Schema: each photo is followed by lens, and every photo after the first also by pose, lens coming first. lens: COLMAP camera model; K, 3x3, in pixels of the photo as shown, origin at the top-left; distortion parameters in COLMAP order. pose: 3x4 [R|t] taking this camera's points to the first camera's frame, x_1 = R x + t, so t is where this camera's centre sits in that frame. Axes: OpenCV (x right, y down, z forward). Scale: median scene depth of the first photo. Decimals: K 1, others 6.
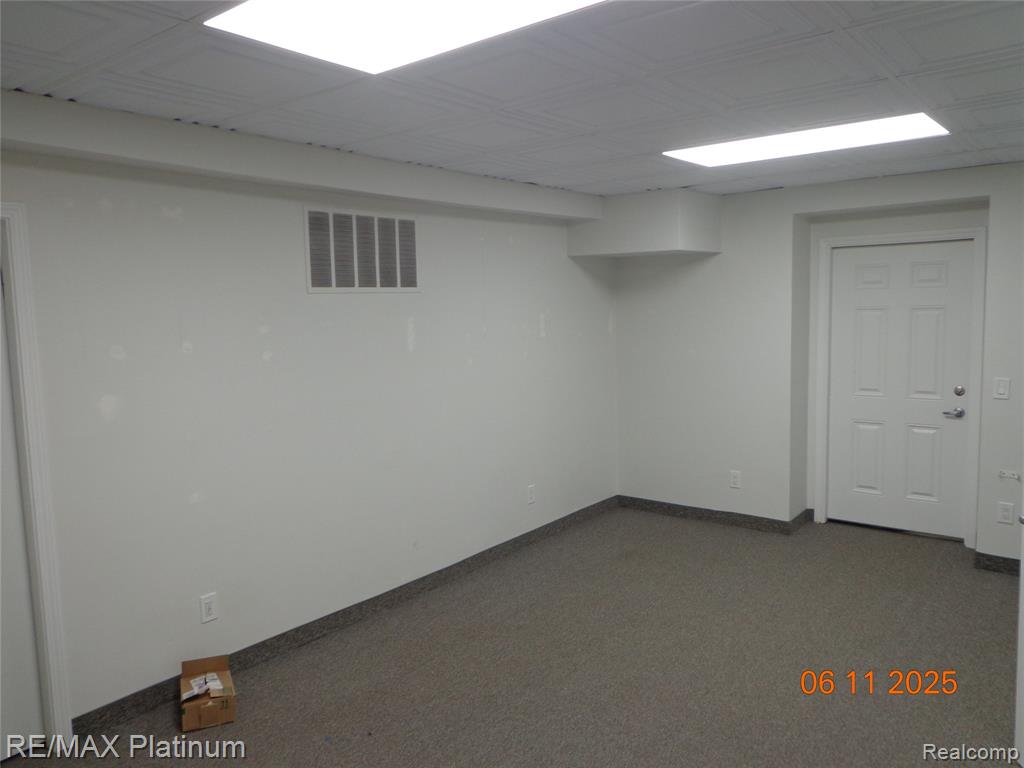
lens RADIAL K [[750.2, 0, 514.0], [0, 750.2, 383.4], [0, 0, 1]] dist [-0.023231, 0.003298]
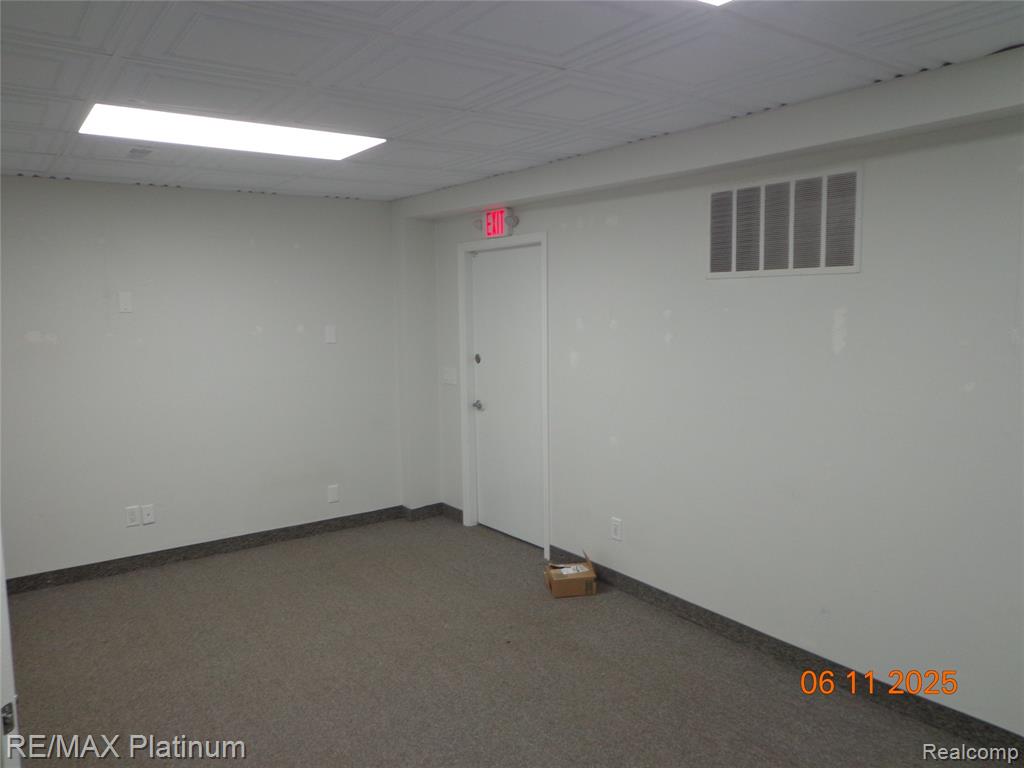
lens RADIAL K [[750.2, 0, 514.0], [0, 750.2, 383.4], [0, 0, 1]] dist [-0.023231, 0.003298]
pose [[-0.265621, 0.137305, -0.954250, 0.723304], [-0.079030, 0.983374, 0.163494, -0.122257], [0.960833, 0.118842, -0.250354, 0.986971]]
